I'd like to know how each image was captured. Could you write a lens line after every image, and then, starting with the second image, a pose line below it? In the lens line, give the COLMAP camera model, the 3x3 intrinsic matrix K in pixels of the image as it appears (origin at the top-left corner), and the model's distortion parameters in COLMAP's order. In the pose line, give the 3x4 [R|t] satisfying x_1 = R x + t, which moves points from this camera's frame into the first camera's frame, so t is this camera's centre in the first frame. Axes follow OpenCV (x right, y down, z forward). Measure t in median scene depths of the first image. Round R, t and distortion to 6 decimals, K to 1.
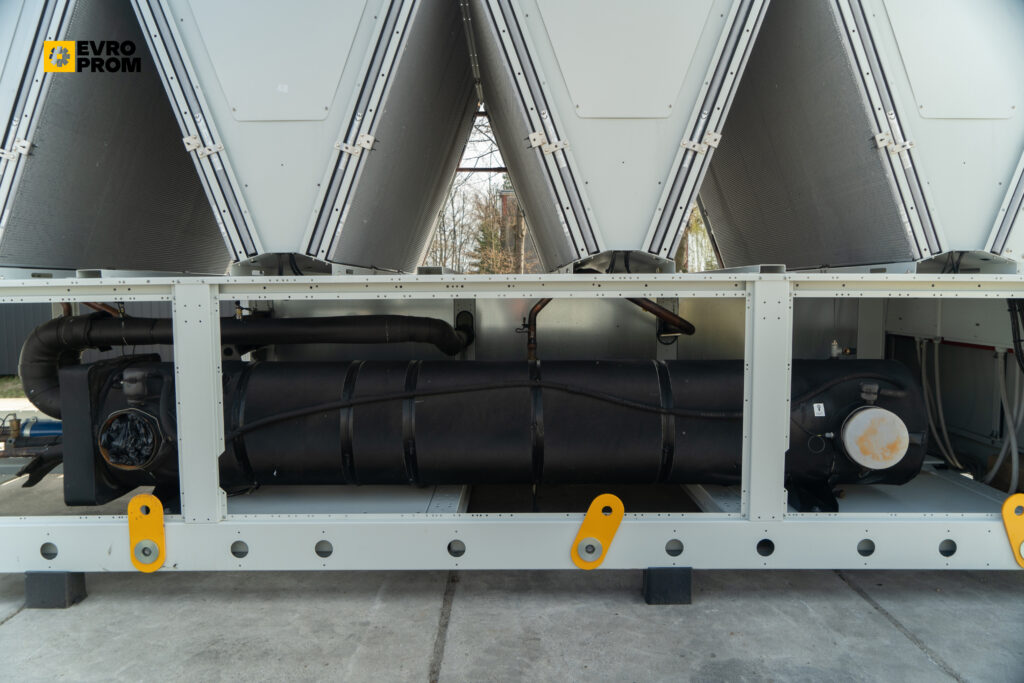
lens RADIAL K [[691.3, 0, 511.8], [0, 691.3, 351.7], [0, 0, 1]] dist [-0.020750, 0.006209]
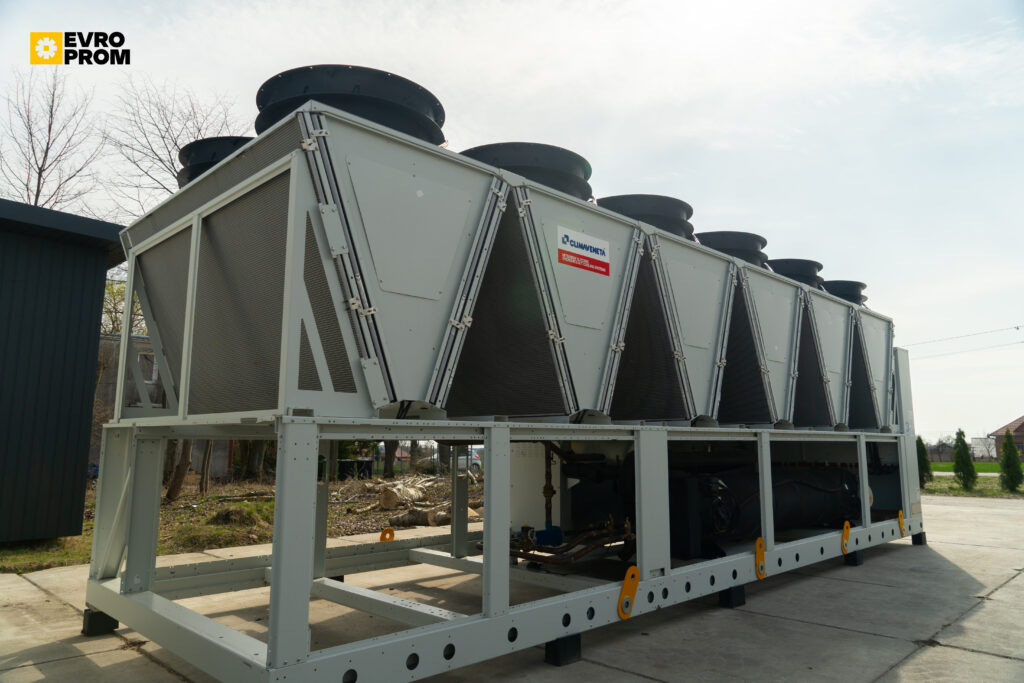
lens RADIAL K [[691.3, 0, 517.7], [0, 691.3, 337.8], [0, 0, 1]] dist [-0.020750, 0.006209]
pose [[0.714751, 0.106302, 0.691253, -0.572692], [0.050050, 0.978073, -0.202161, 0.001651], [-0.697586, 0.179092, 0.693758, -0.000659]]
